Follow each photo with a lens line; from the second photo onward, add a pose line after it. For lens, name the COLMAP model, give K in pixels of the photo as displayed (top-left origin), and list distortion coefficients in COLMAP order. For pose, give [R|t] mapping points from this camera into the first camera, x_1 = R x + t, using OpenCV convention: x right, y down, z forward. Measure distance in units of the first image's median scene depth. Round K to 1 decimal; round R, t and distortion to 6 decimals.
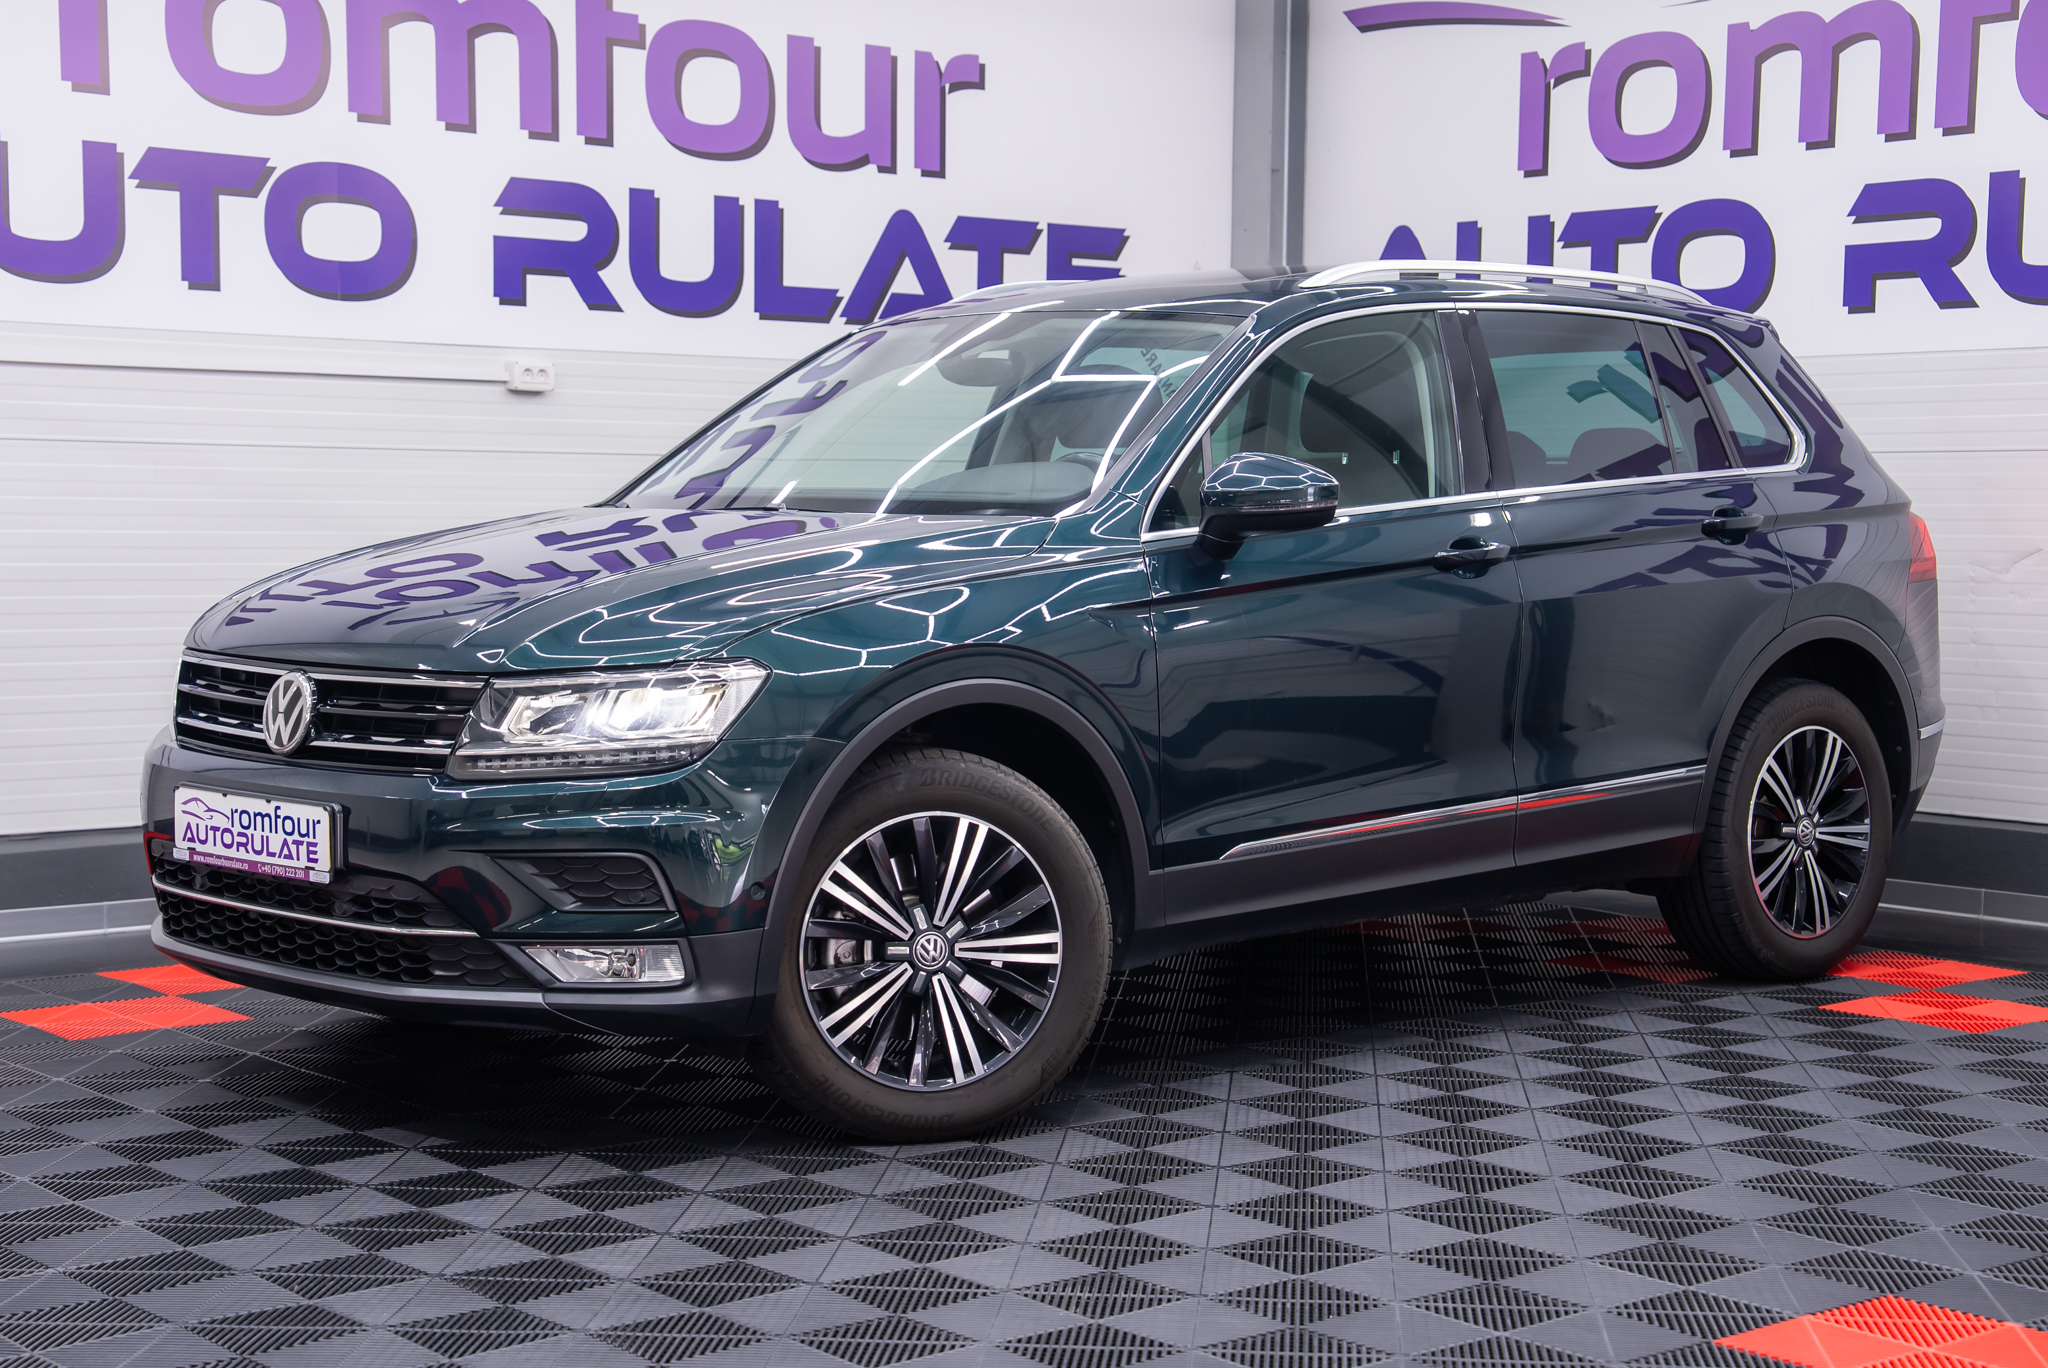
lens RADIAL K [[3201.2, 0, 1045.9], [0, 3201.2, 713.9], [0, 0, 1]] dist [0.180146, 0.000000]
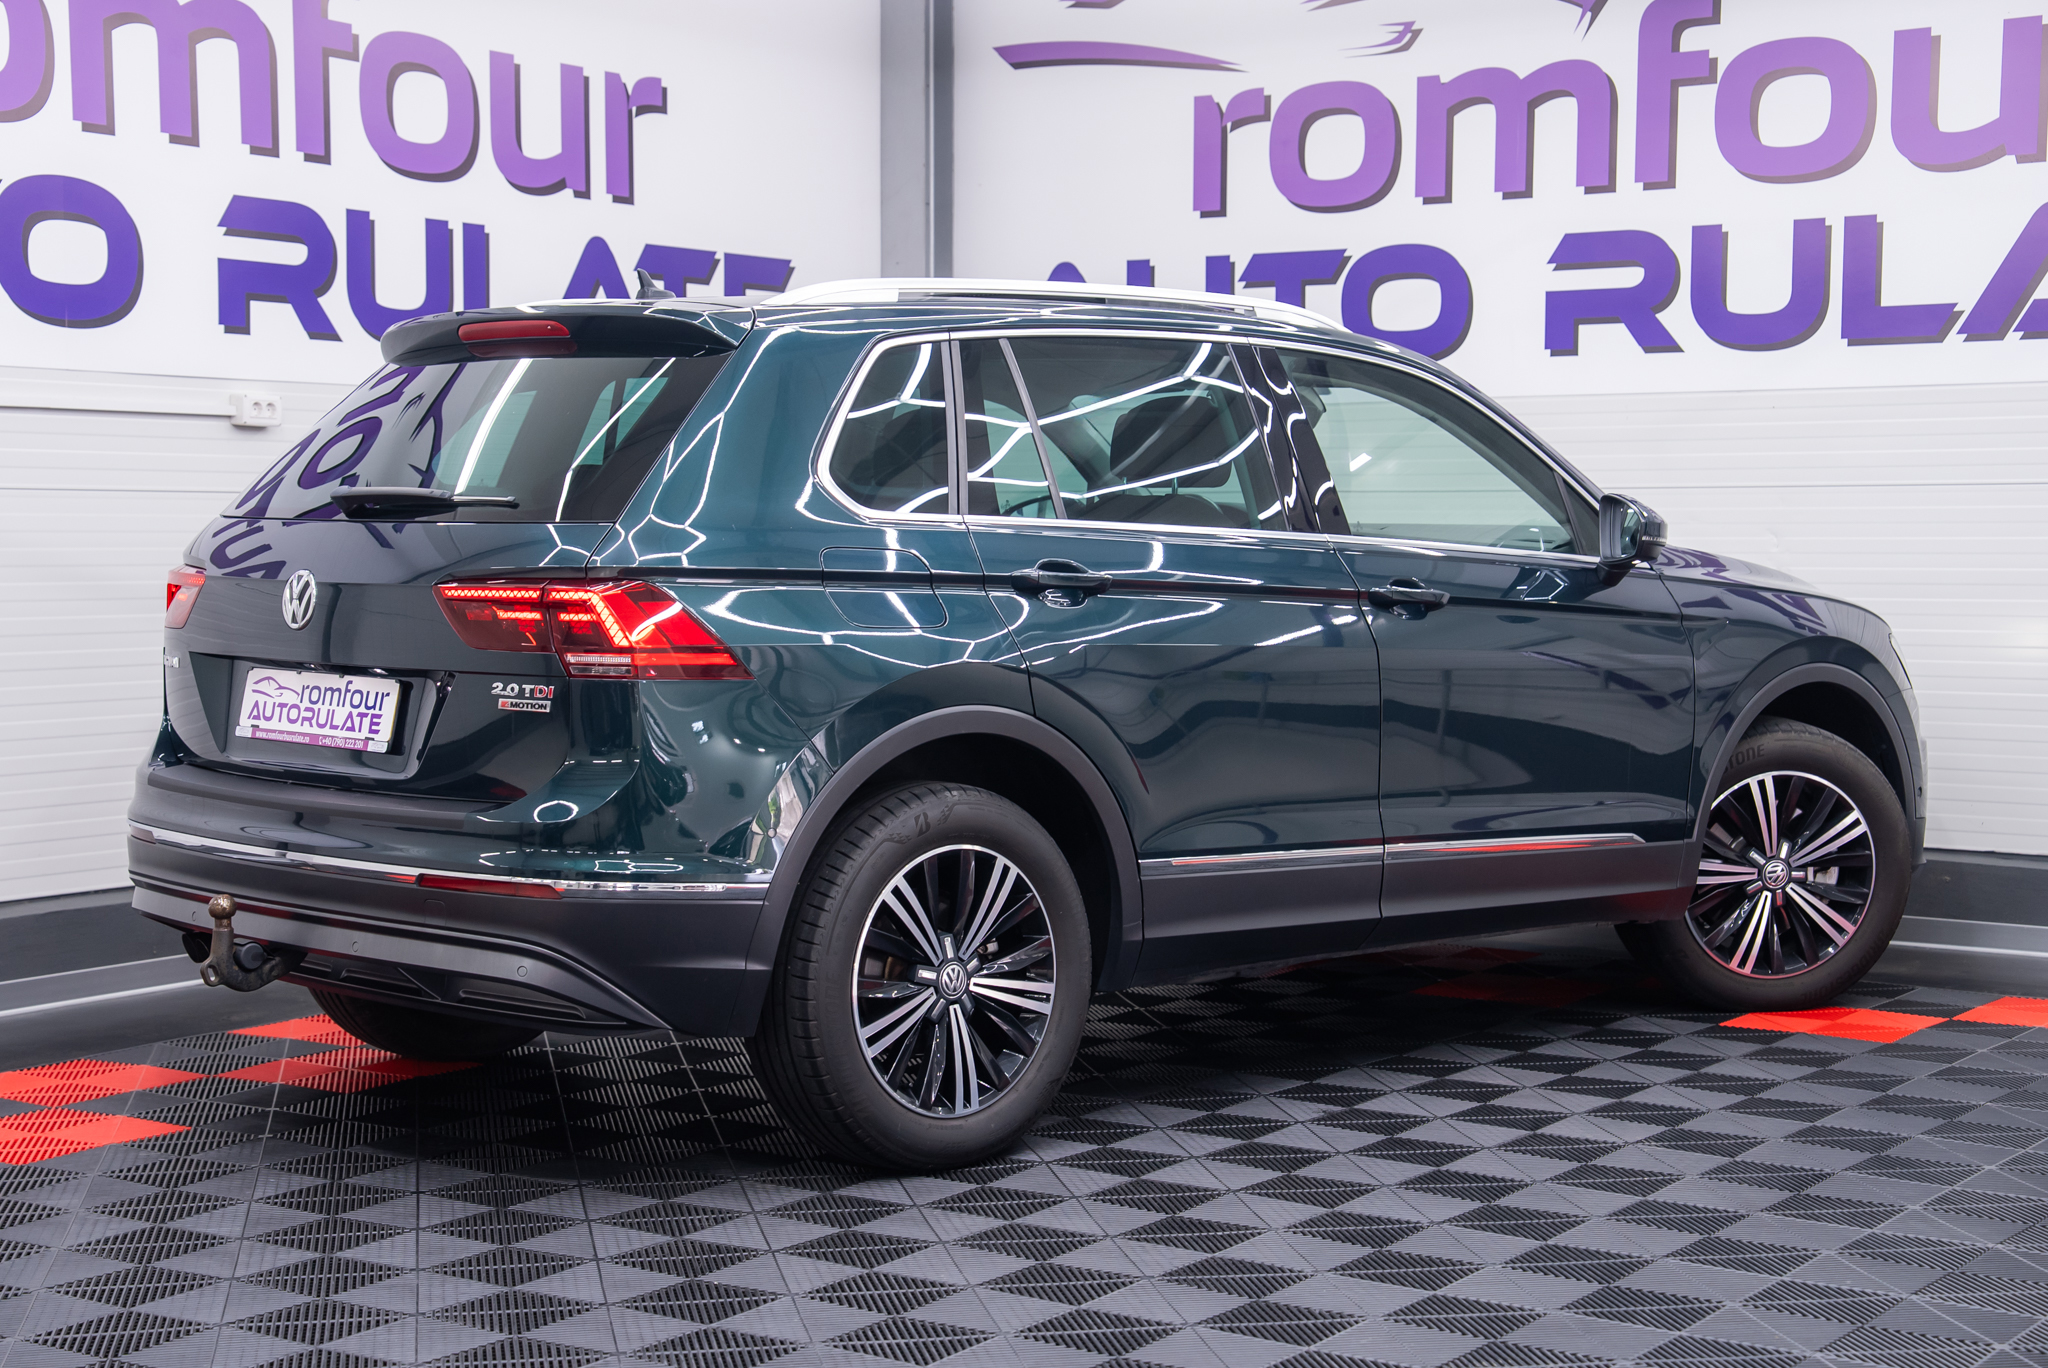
lens RADIAL K [[3201.2, 0, 1019.1], [0, 3201.2, 679.9], [0, 0, 1]] dist [0.180146, 0.000000]
pose [[0.962208, -0.020486, 0.271544, -0.199862], [0.025216, 0.999585, -0.013940, -0.008942], [-0.271145, 0.020260, 0.962325, 0.049186]]
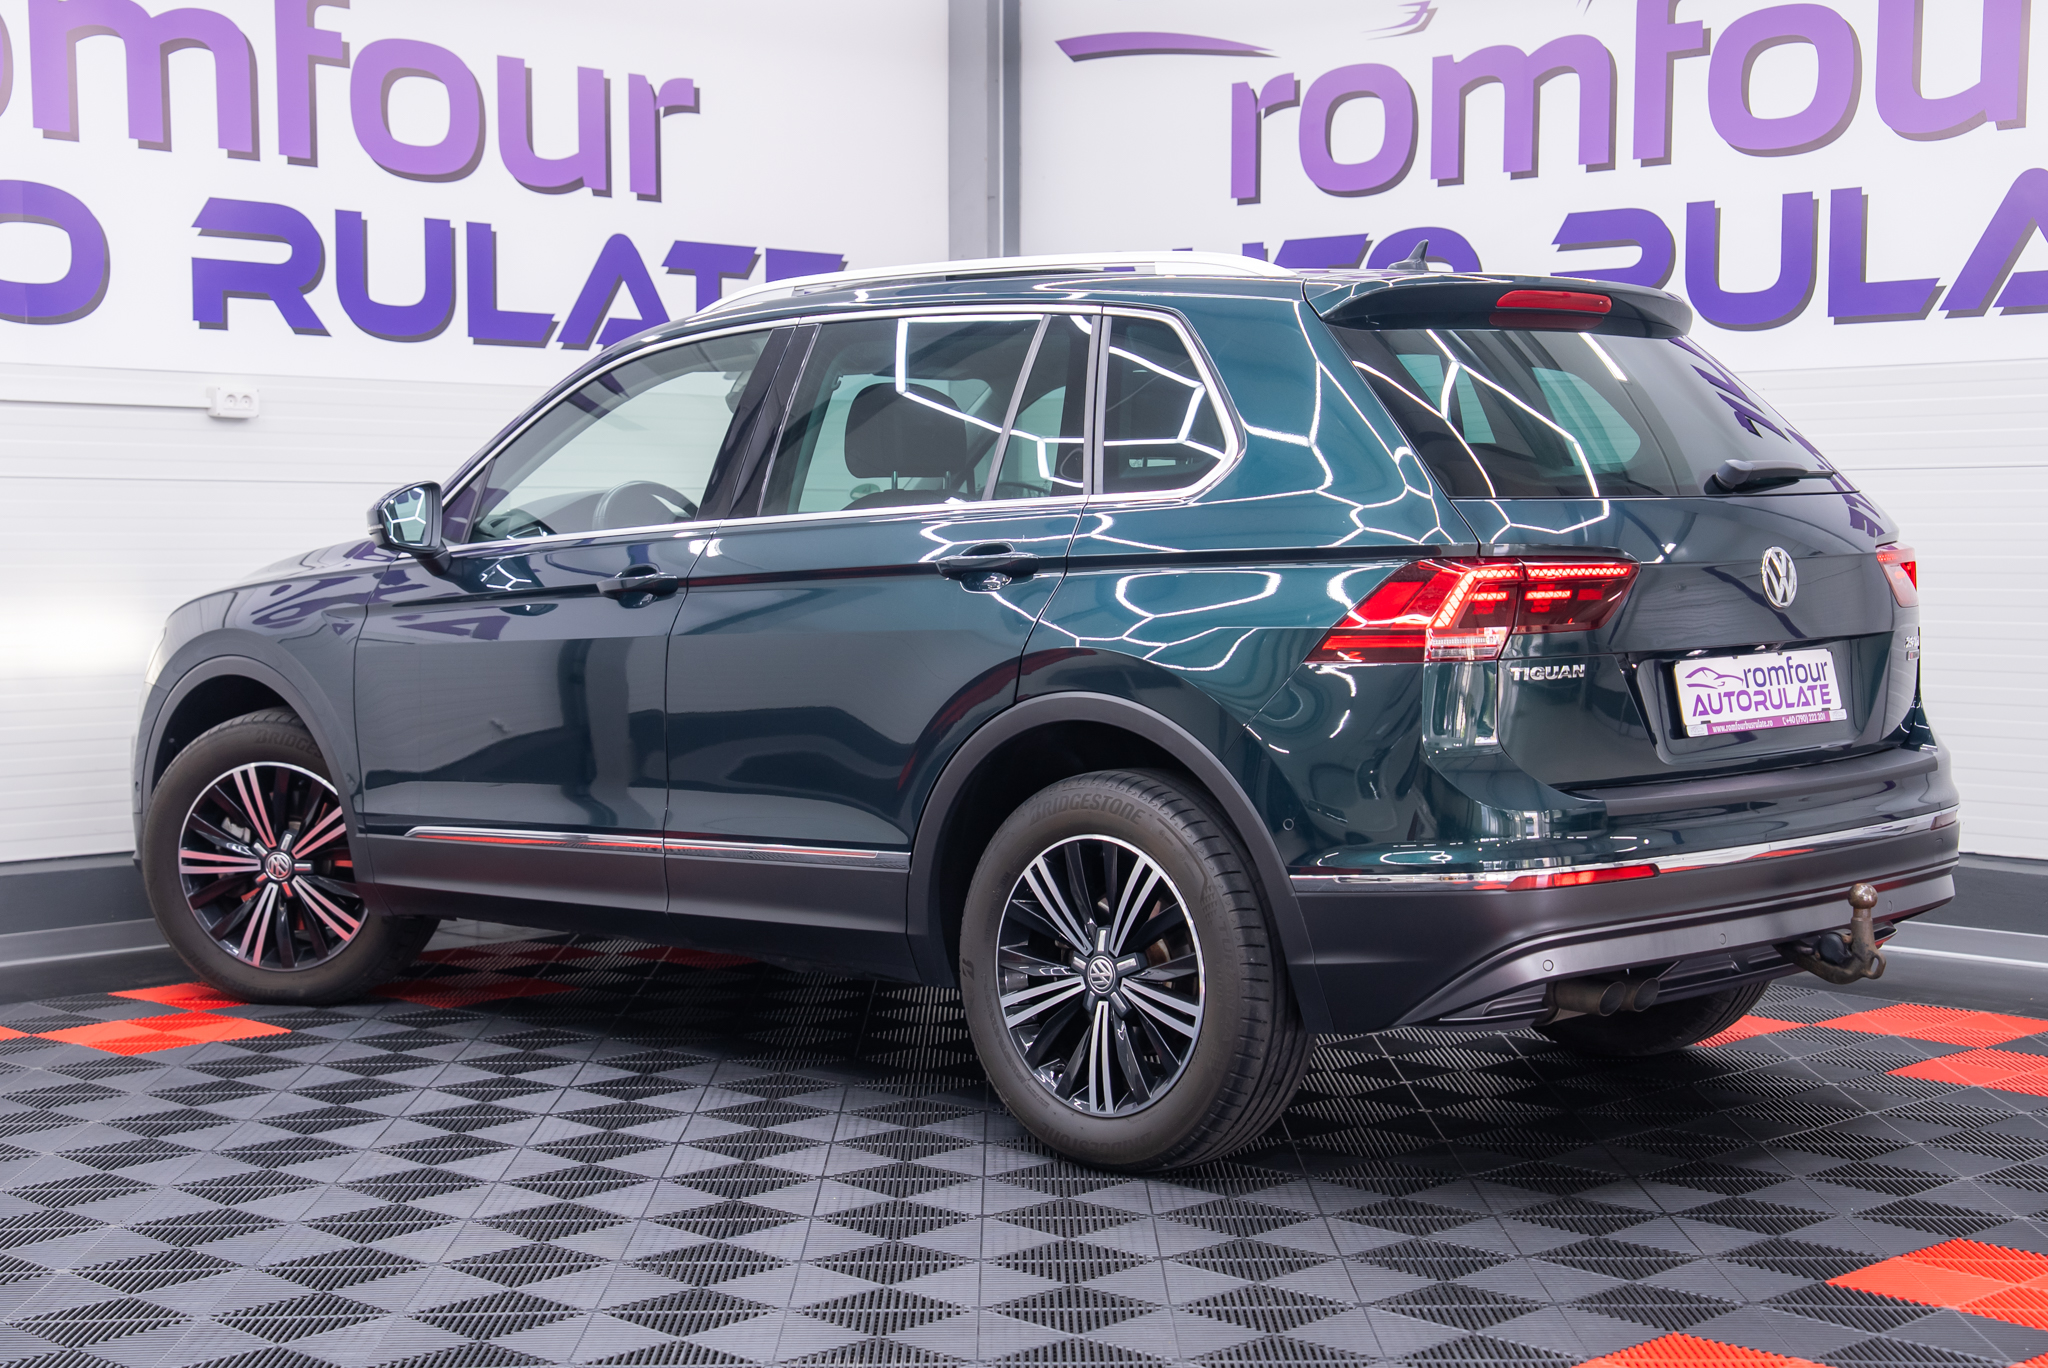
lens RADIAL K [[3060.7, 0, 1058.0], [0, 3060.7, 710.1], [0, 0, 1]] dist [0.148207, 0.000000]
pose [[0.994628, -0.015314, 0.102376, -0.010146], [0.015829, 0.999866, -0.004217, -0.004492], [-0.102298, 0.005815, 0.994737, 0.048586]]
